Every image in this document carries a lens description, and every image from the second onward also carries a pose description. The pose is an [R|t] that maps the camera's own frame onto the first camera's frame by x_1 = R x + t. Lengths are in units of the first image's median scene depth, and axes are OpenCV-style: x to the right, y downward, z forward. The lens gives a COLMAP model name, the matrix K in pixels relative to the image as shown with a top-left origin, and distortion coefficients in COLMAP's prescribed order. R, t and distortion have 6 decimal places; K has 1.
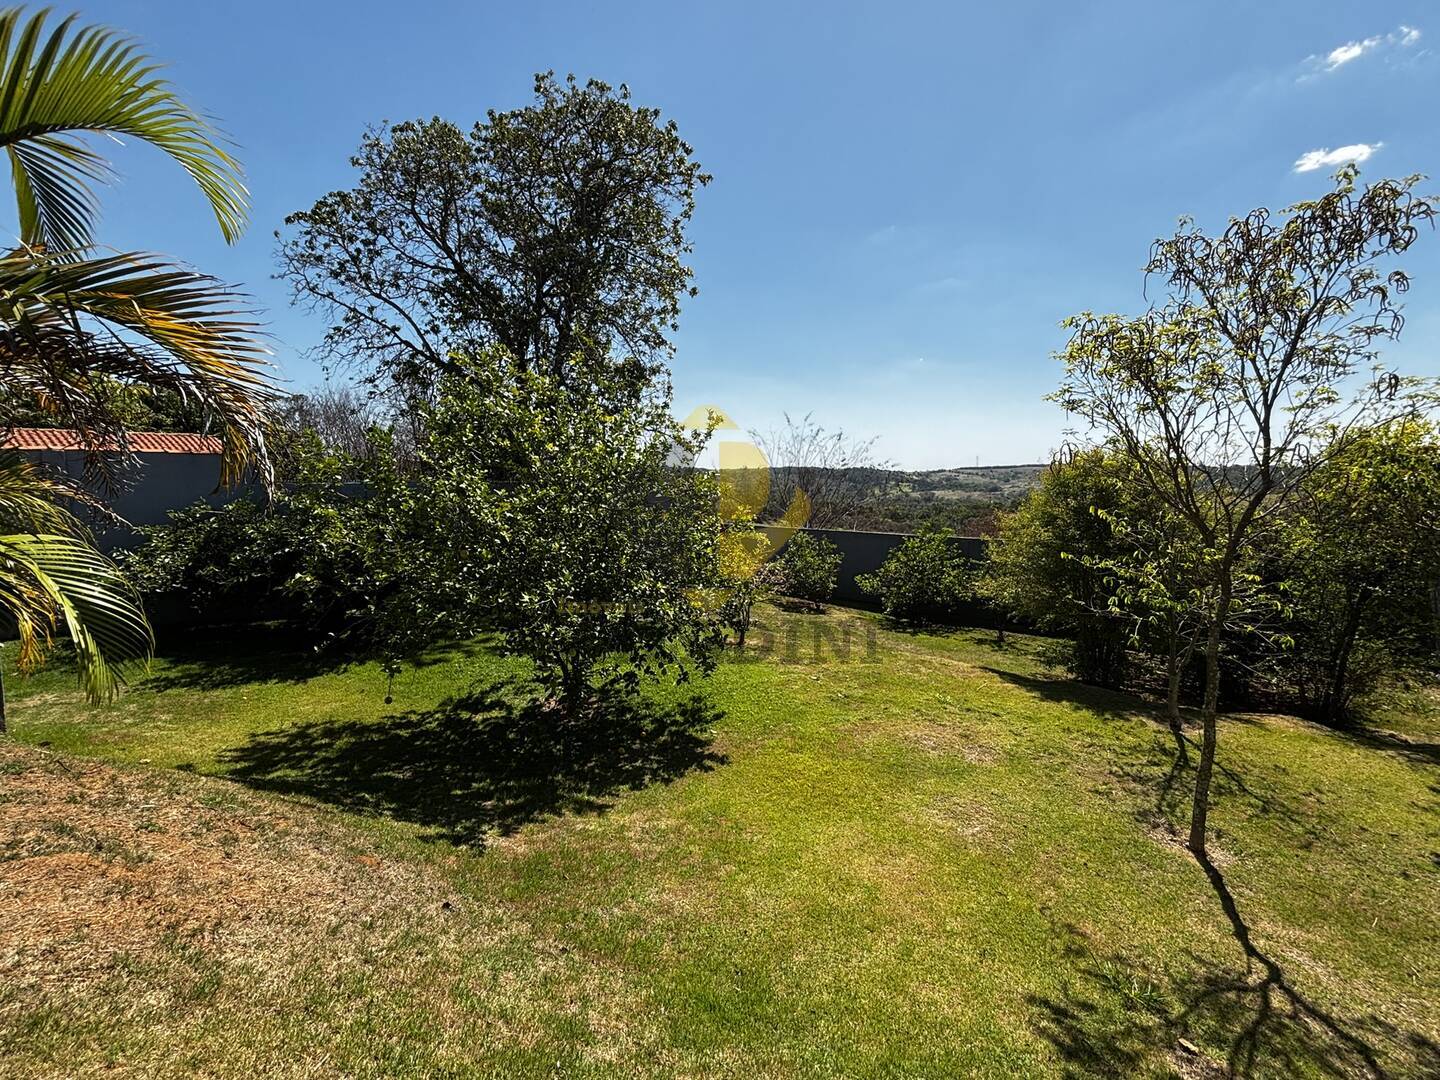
lens RADIAL K [[625.8, 0, 721.7], [0, 625.8, 532.8], [0, 0, 1]] dist [0.004507, -0.000720]
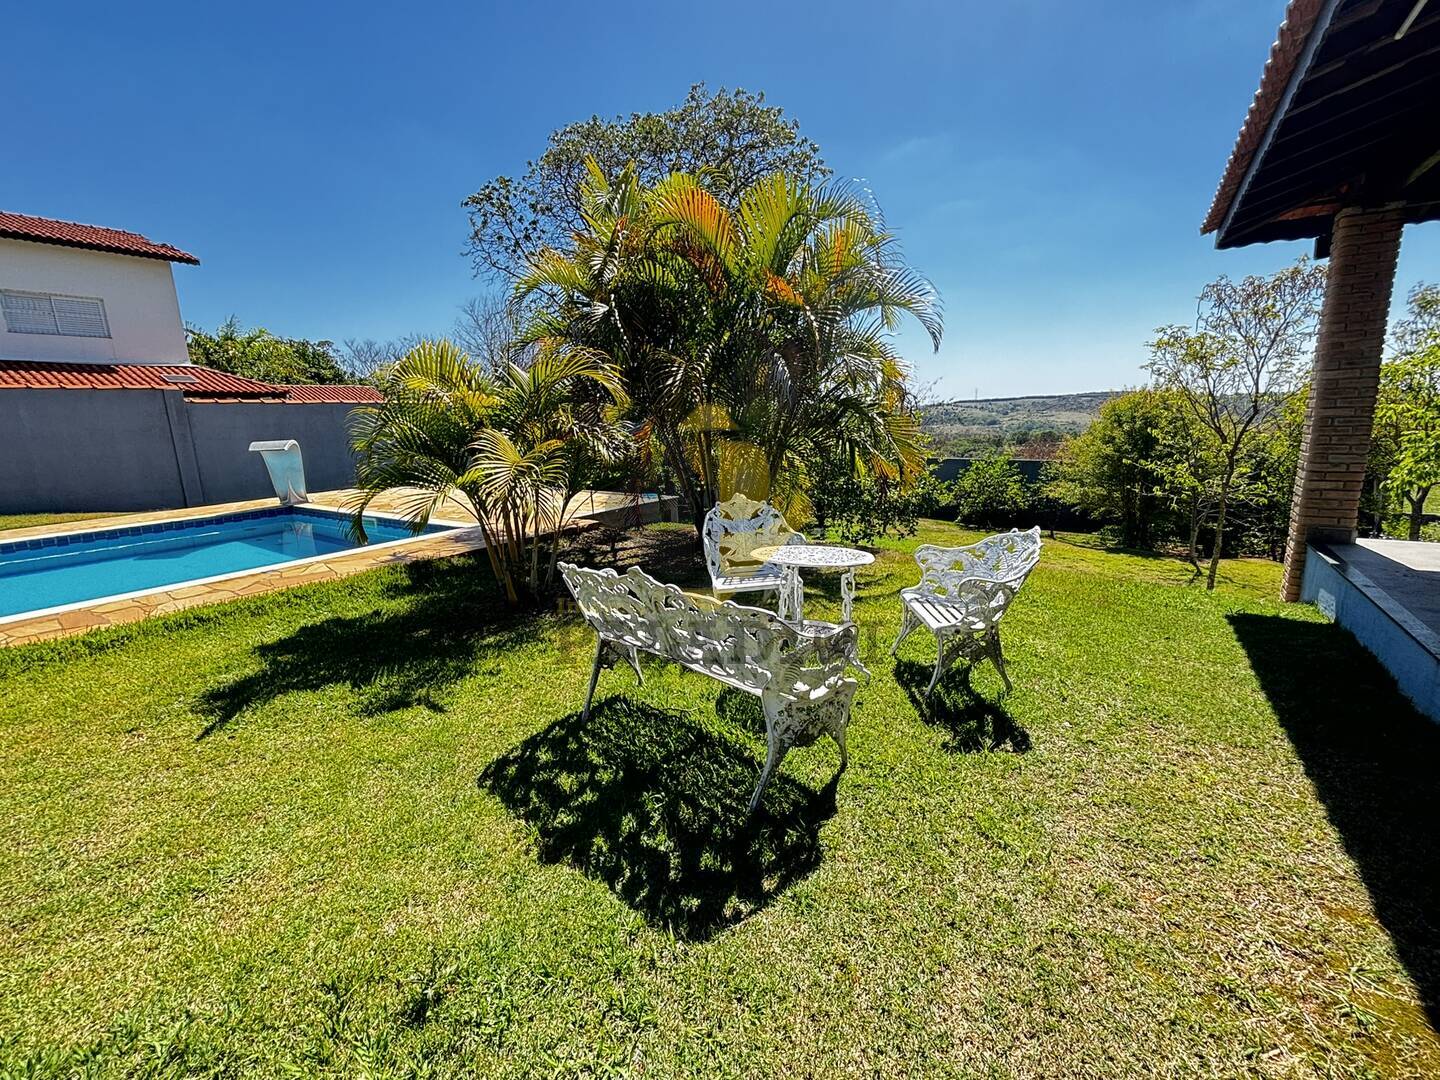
lens RADIAL K [[626.7, 0, 720.0], [0, 626.7, 540.0], [0, 0, 1]] dist [-0.002481, -0.000309]
pose [[0.999709, -0.024109, 0.001015, -0.545475], [0.023866, 0.994109, 0.105729, 0.050946], [-0.003558, -0.105674, 0.994394, -0.654305]]
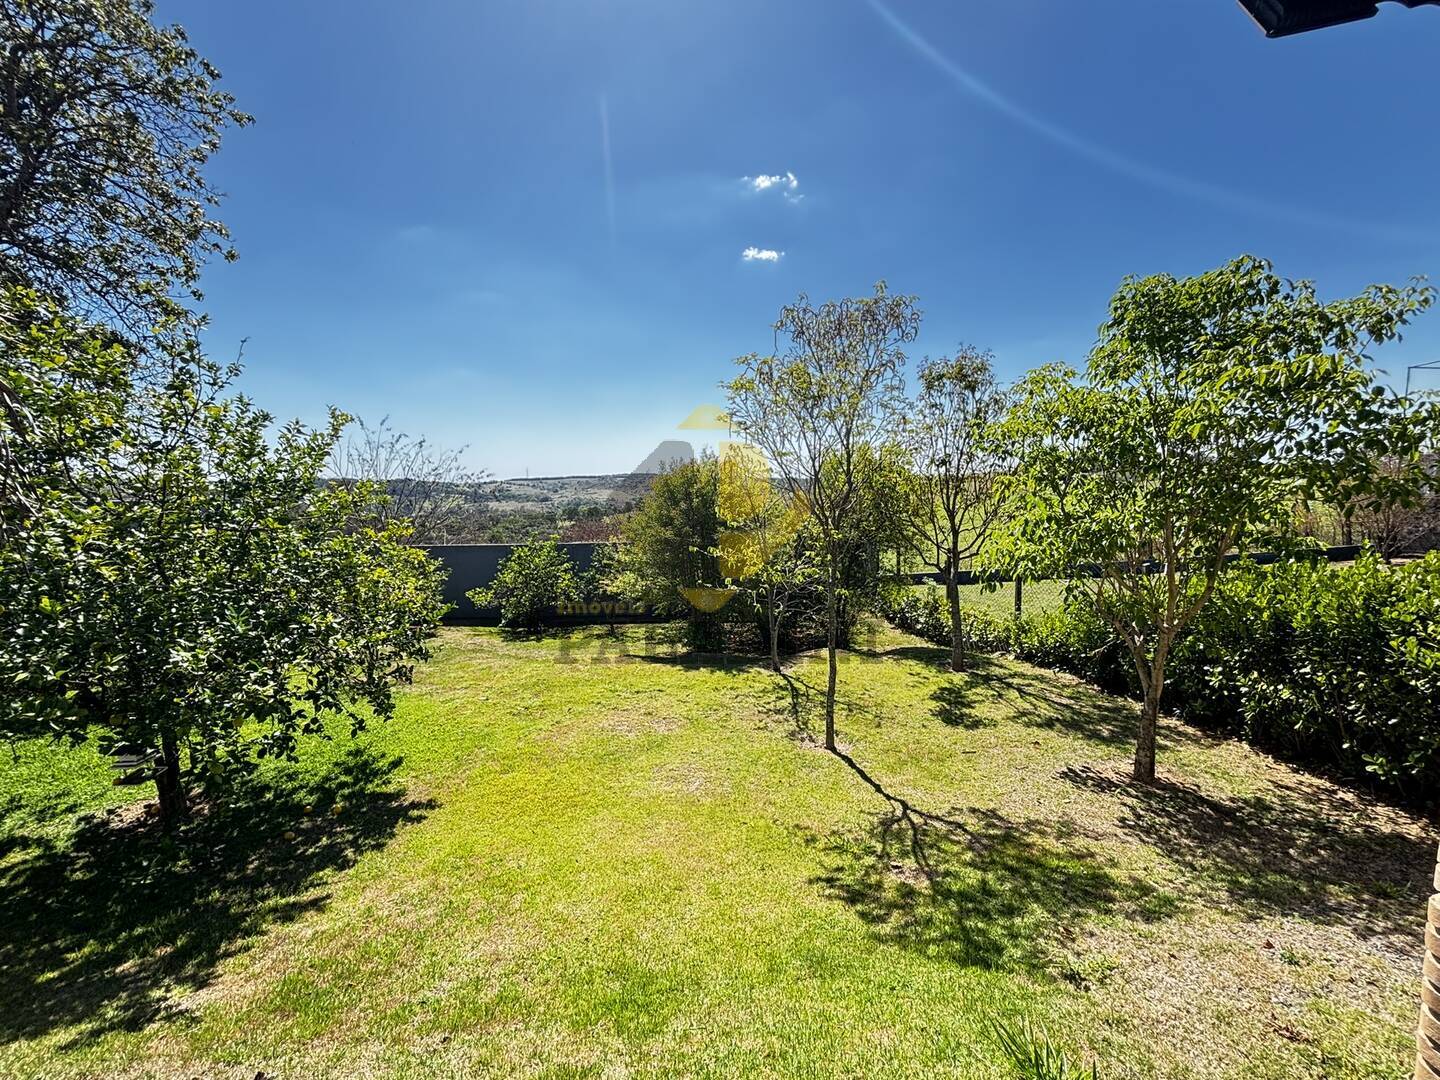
lens RADIAL K [[626.7, 0, 720.0], [0, 626.7, 540.0], [0, 0, 1]] dist [-0.002481, -0.000309]
pose [[0.776357, -0.064715, 0.626962, -0.194190], [0.068850, 0.997470, 0.017702, 0.002050], [-0.626522, 0.029423, 0.778848, 0.041256]]
